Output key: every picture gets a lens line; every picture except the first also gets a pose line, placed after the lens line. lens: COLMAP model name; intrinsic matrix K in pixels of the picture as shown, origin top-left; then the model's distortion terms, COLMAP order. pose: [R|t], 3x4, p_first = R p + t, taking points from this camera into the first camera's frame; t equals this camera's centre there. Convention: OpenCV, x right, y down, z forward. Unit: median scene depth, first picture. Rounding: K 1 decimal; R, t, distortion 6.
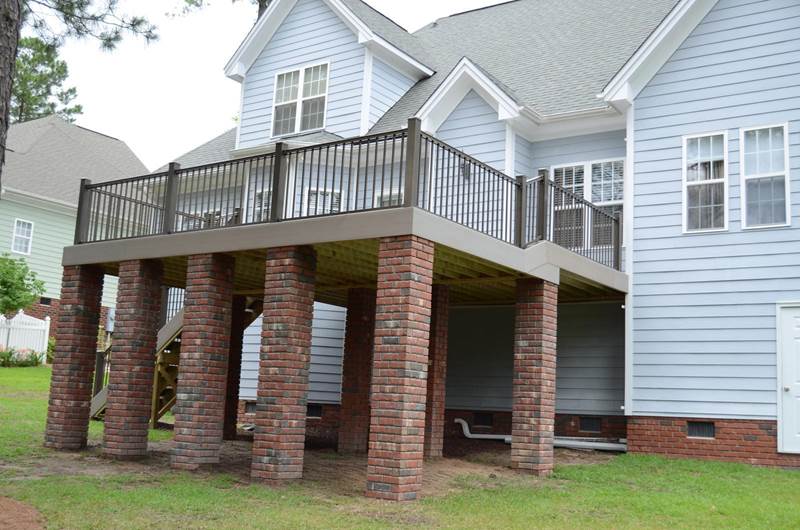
lens RADIAL K [[887.0, 0, 400.0], [0, 887.0, 265.0], [0, 0, 1]] dist [-0.043608, -0.010938]
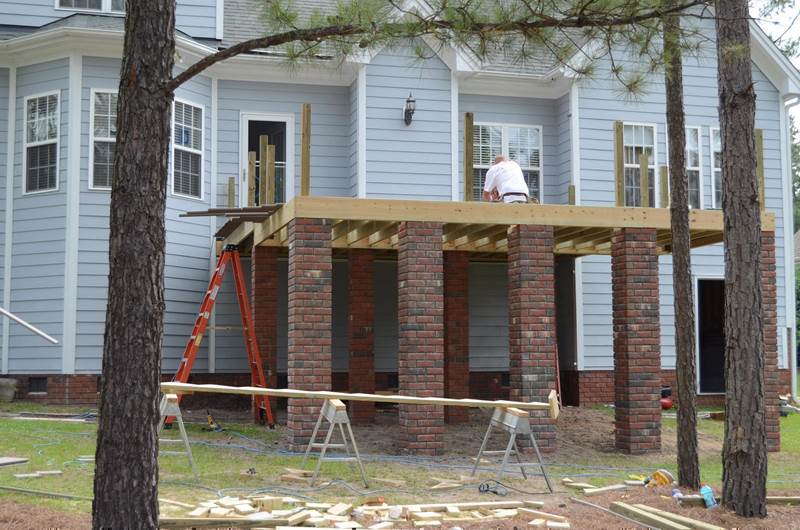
lens RADIAL K [[1169.9, 0, 400.0], [0, 1169.9, 265.0], [0, 0, 1]] dist [-0.008239, 0.002833]
pose [[0.639194, 0.015498, 0.768889, -1.030641], [-0.089534, 0.994498, 0.054386, -0.021149], [-0.763816, -0.103605, 0.637065, 0.255067]]
